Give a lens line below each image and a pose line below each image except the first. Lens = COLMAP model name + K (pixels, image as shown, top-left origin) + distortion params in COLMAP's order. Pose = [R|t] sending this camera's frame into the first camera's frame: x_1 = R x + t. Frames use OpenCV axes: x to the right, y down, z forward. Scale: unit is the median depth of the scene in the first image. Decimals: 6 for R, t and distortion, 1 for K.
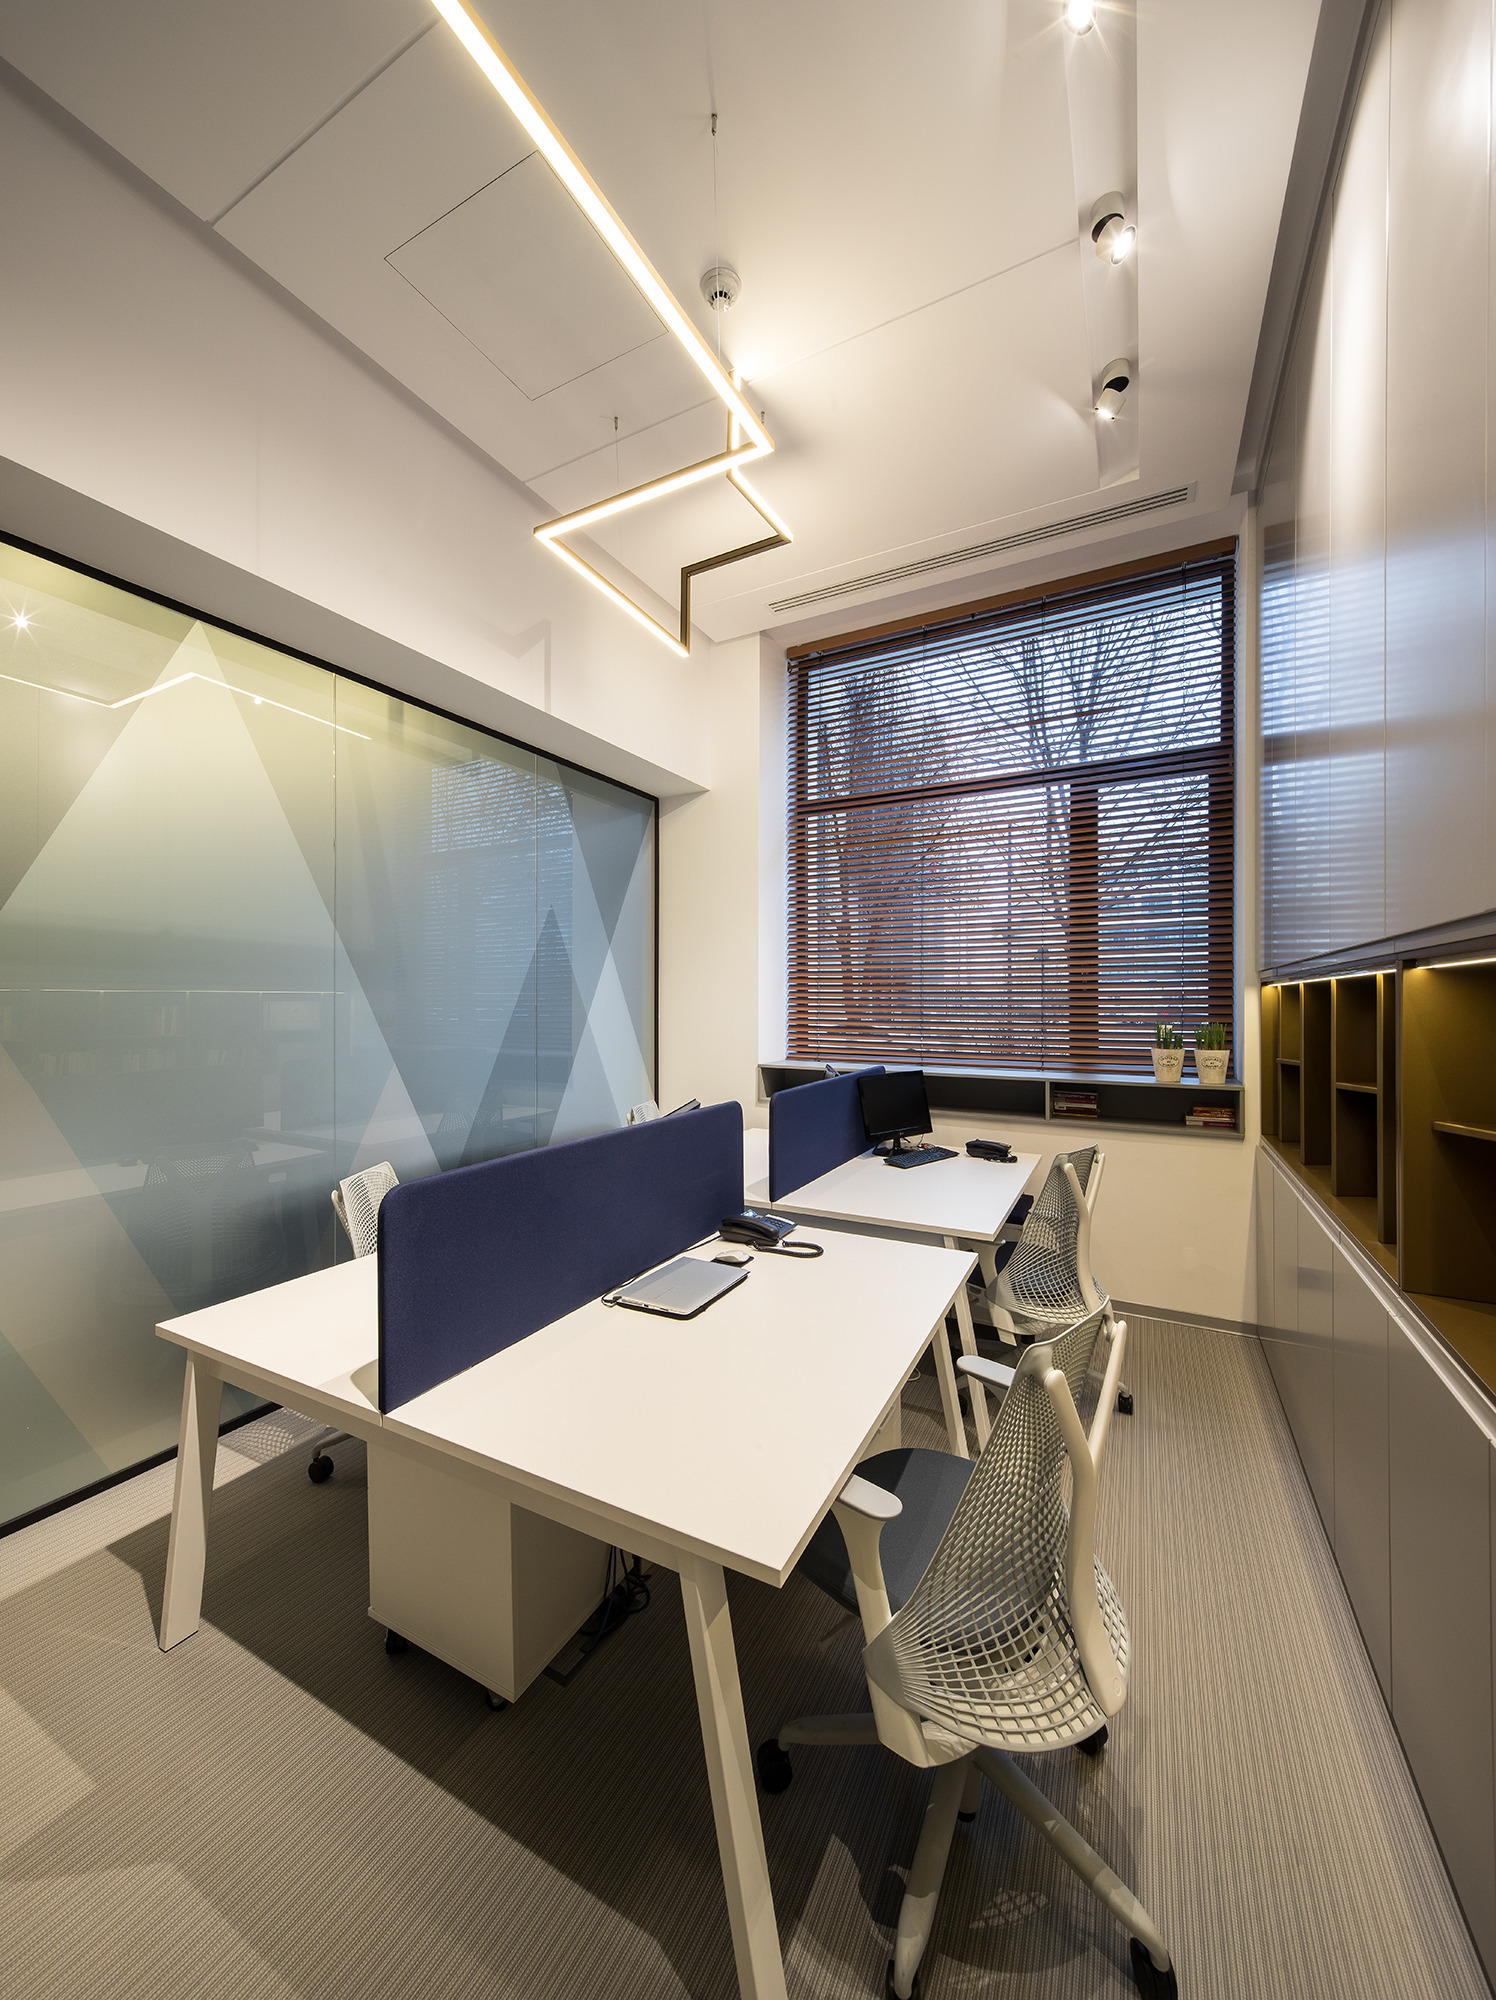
lens RADIAL K [[759.4, 0, 743.1], [0, 759.4, 994.7], [0, 0, 1]] dist [0.019255, -0.008092]
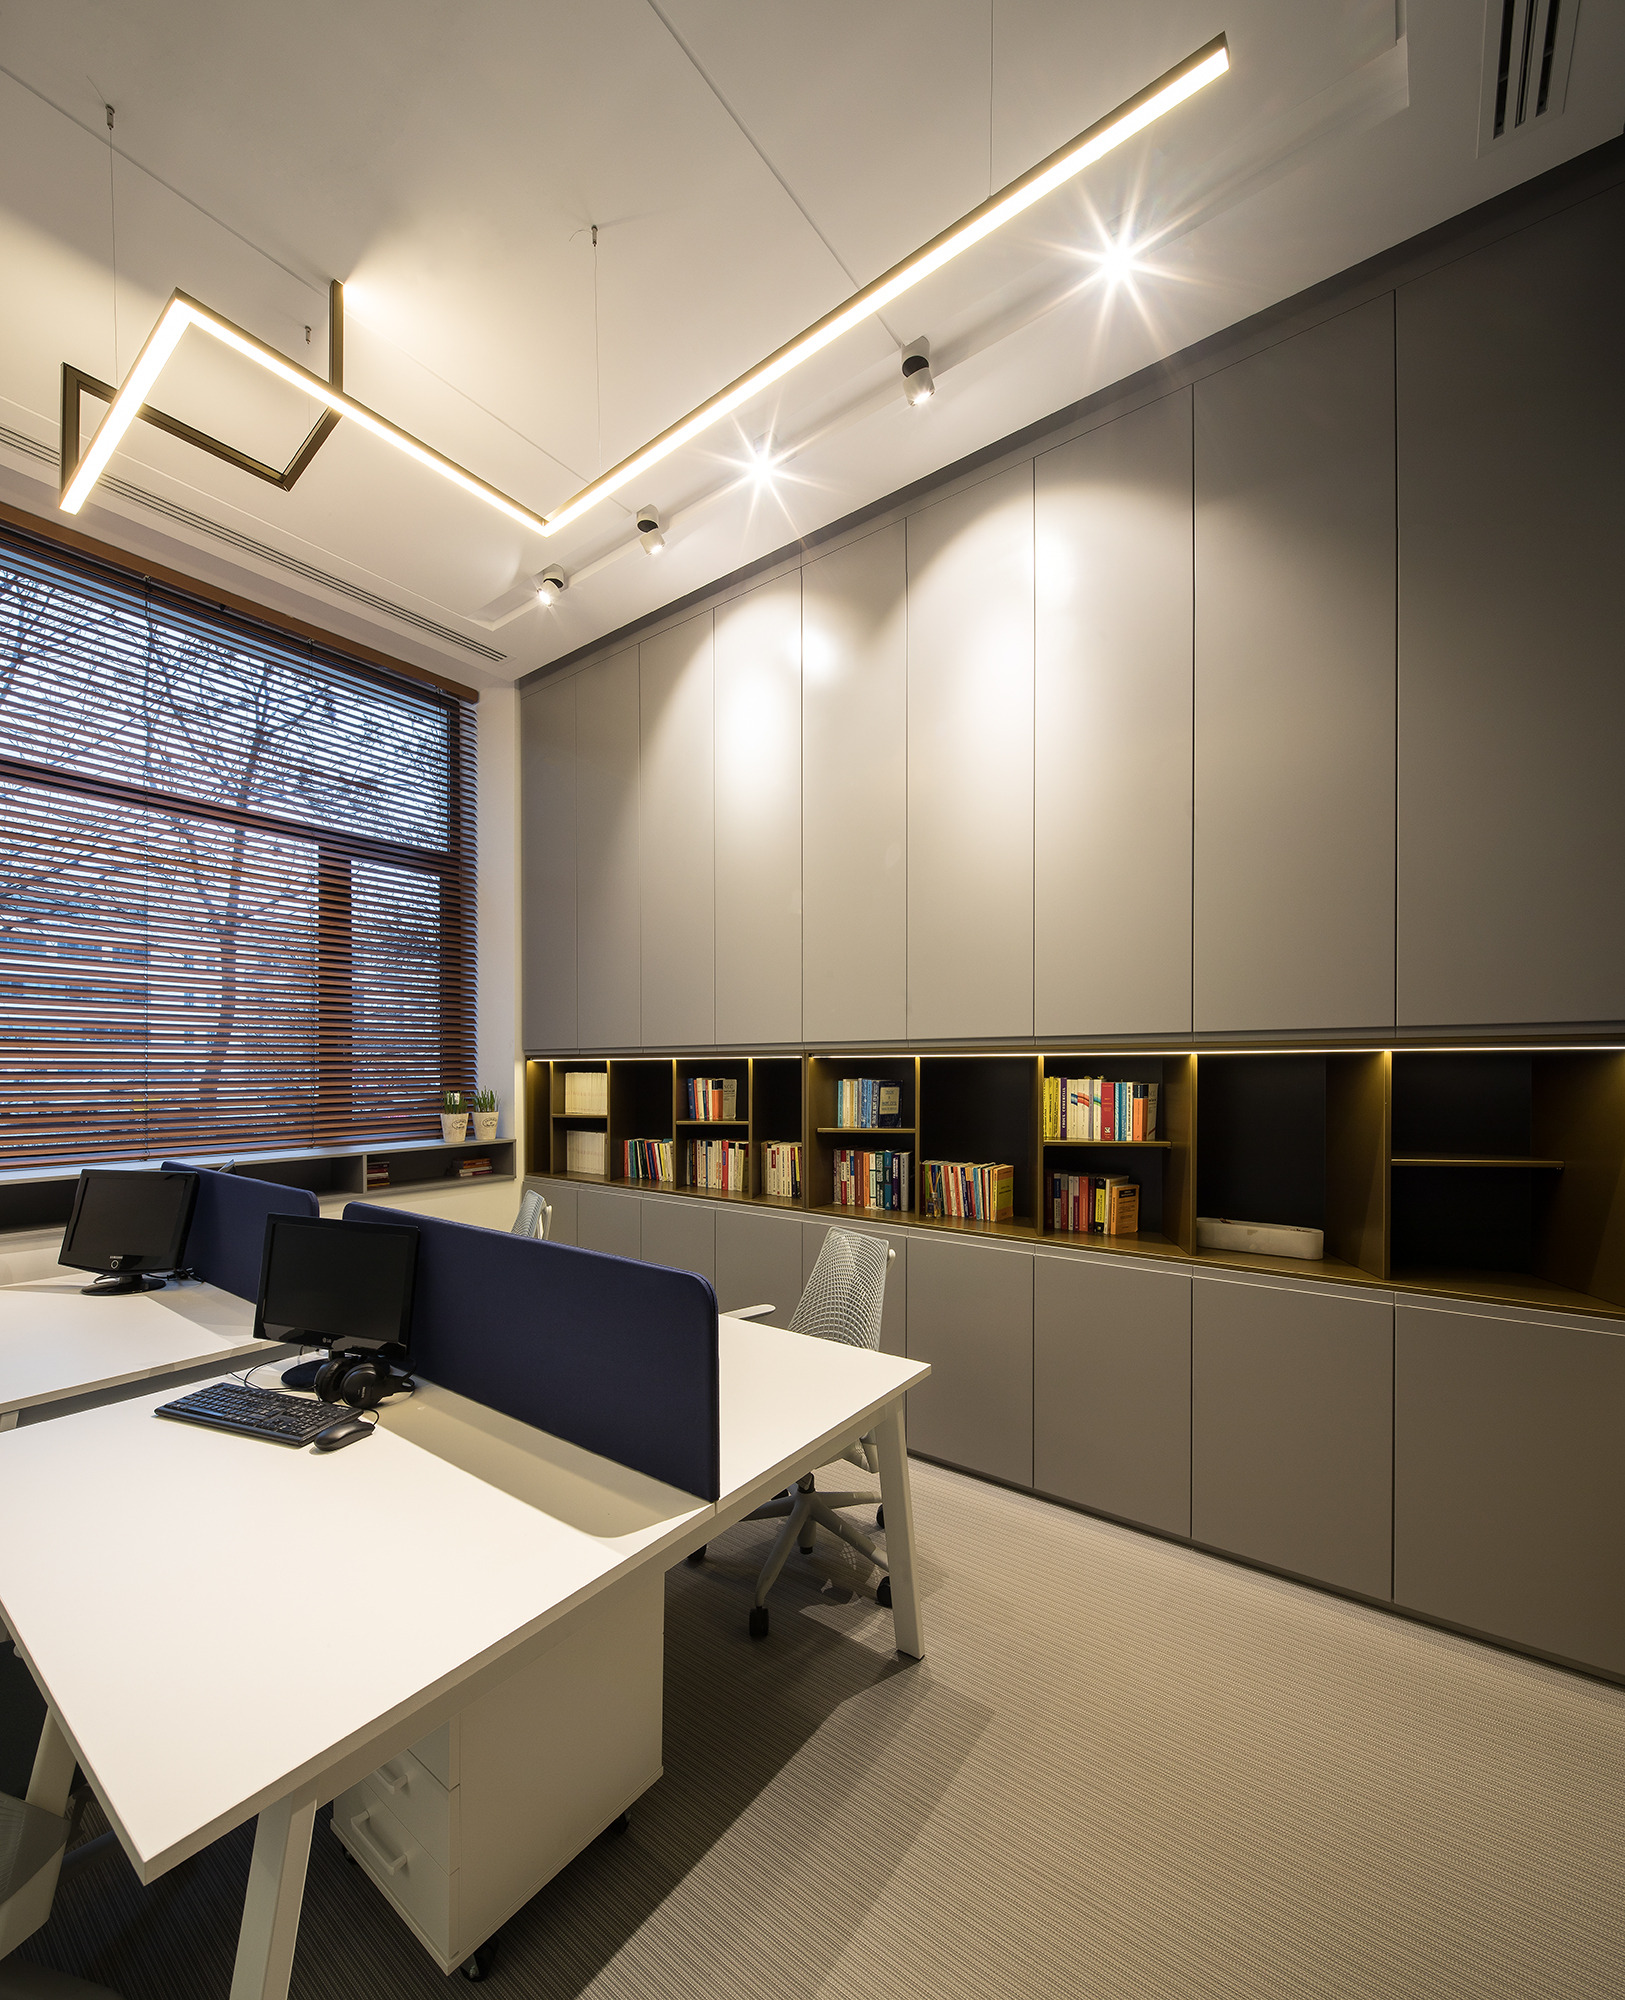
lens RADIAL K [[816.1, 0, 813.3], [0, 816.1, 1067.1], [0, 0, 1]] dist [0.025521, 0.000091]
pose [[0.146776, -0.002824, 0.989166, -0.637544], [-0.001241, 0.999995, 0.003039, -0.004330], [-0.989169, -0.001673, 0.146771, 0.304304]]
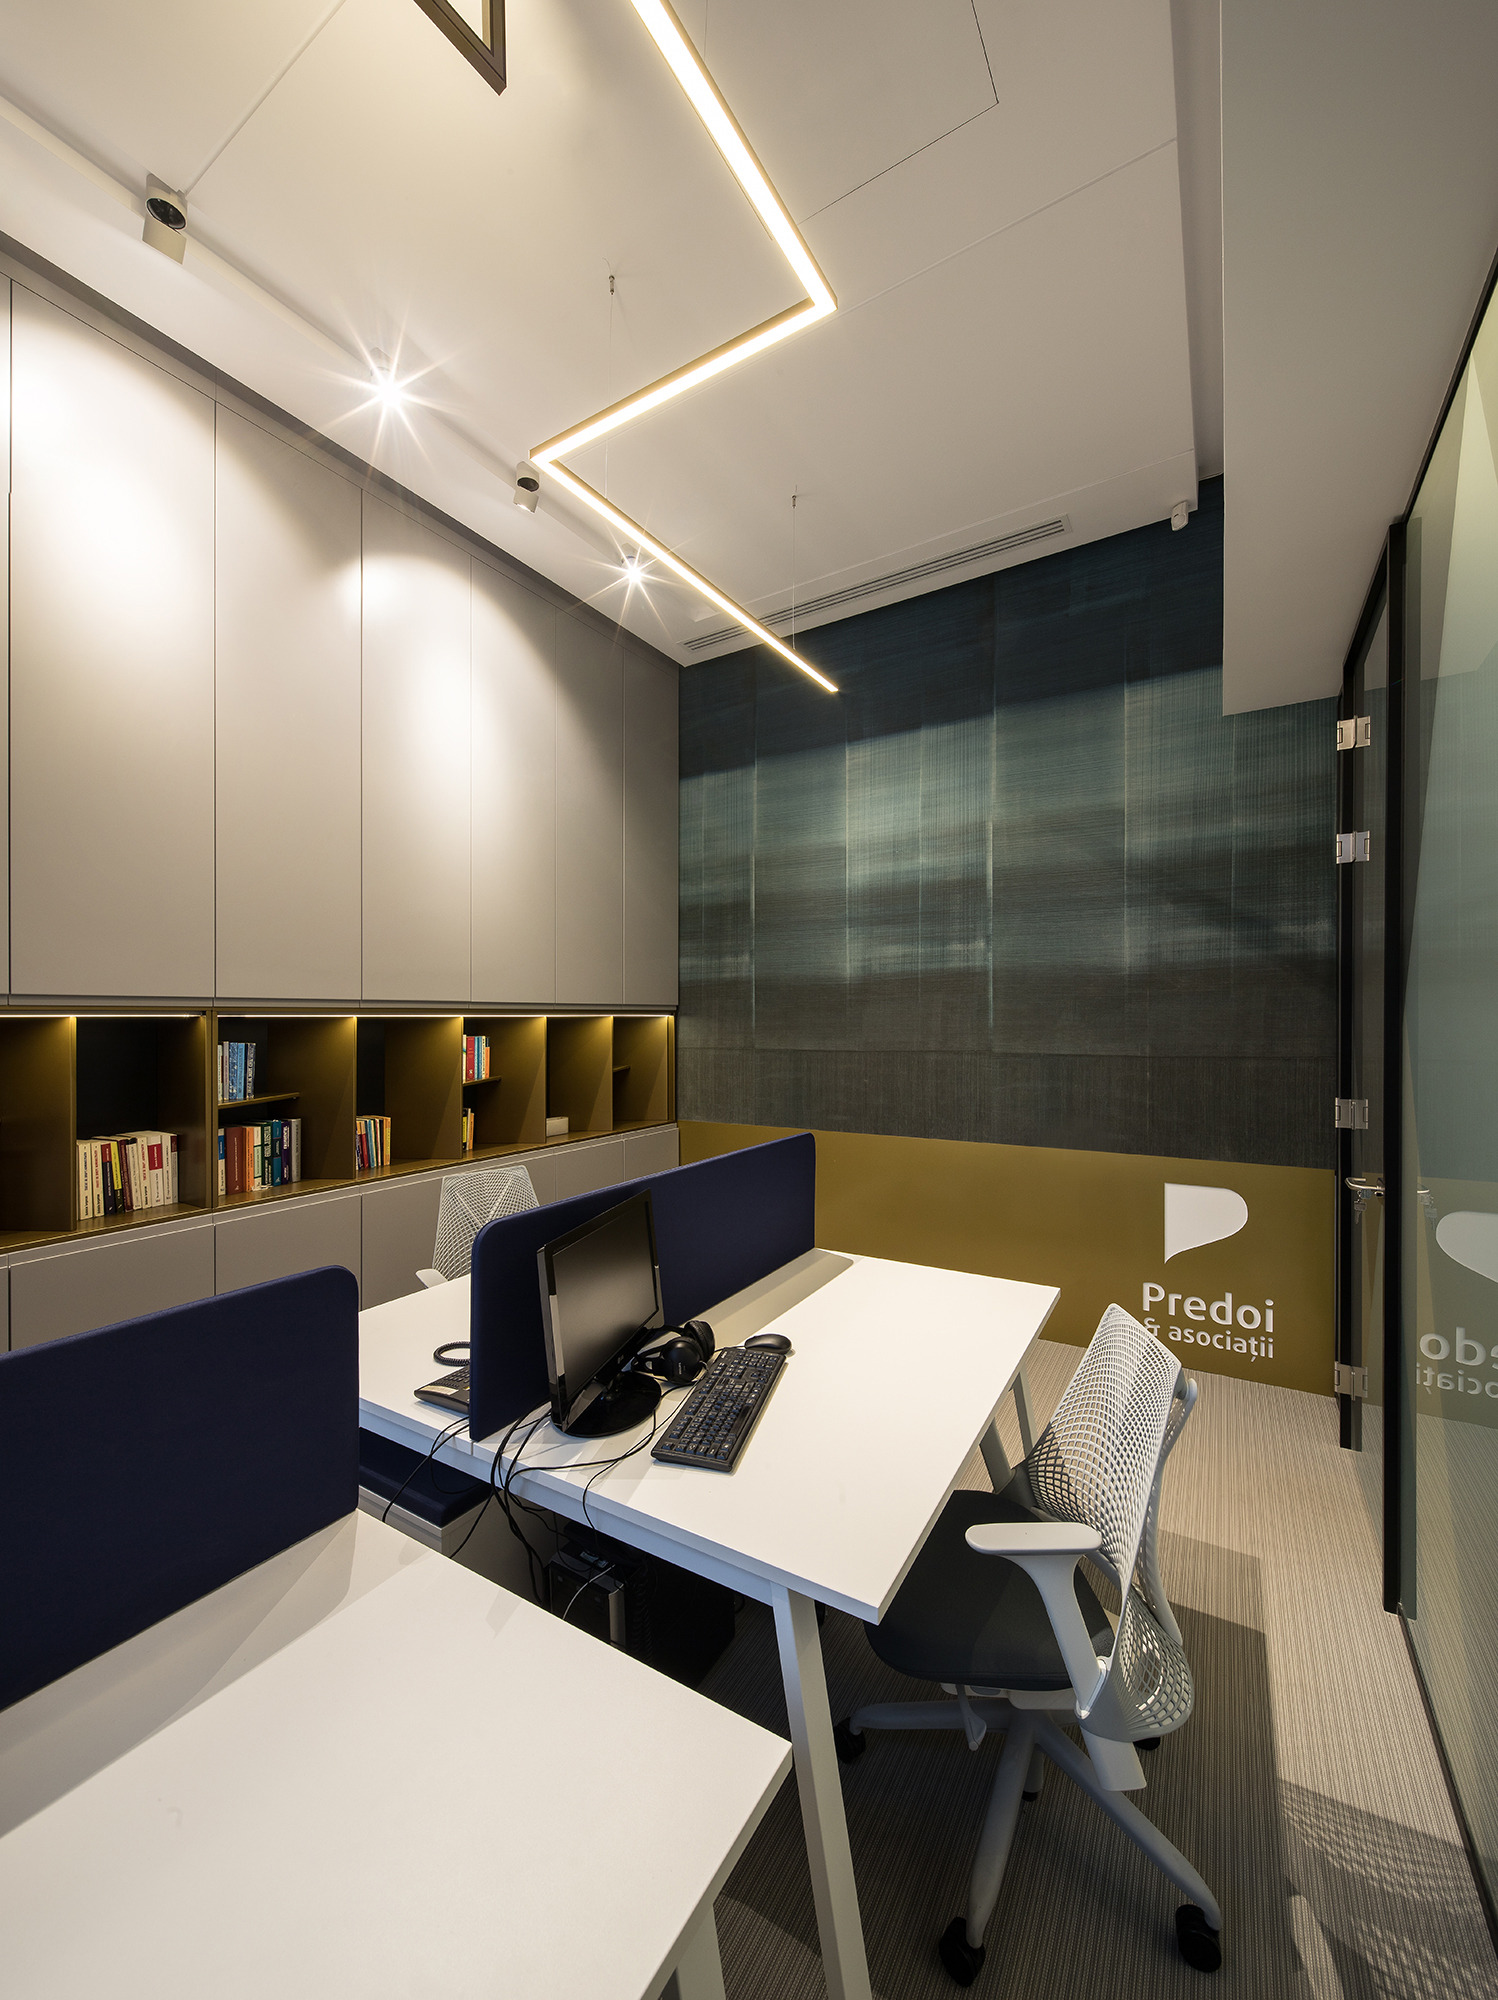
lens RADIAL K [[776.1, 0, 742.8], [0, 776.1, 1024.9], [0, 0, 1]] dist [0.000483, 0.000047]
pose [[-0.998559, 0.008477, 0.052998, -0.191690], [0.008389, 0.999963, -0.001883, 0.001576], [-0.053012, -0.001435, -0.998593, 1.198804]]
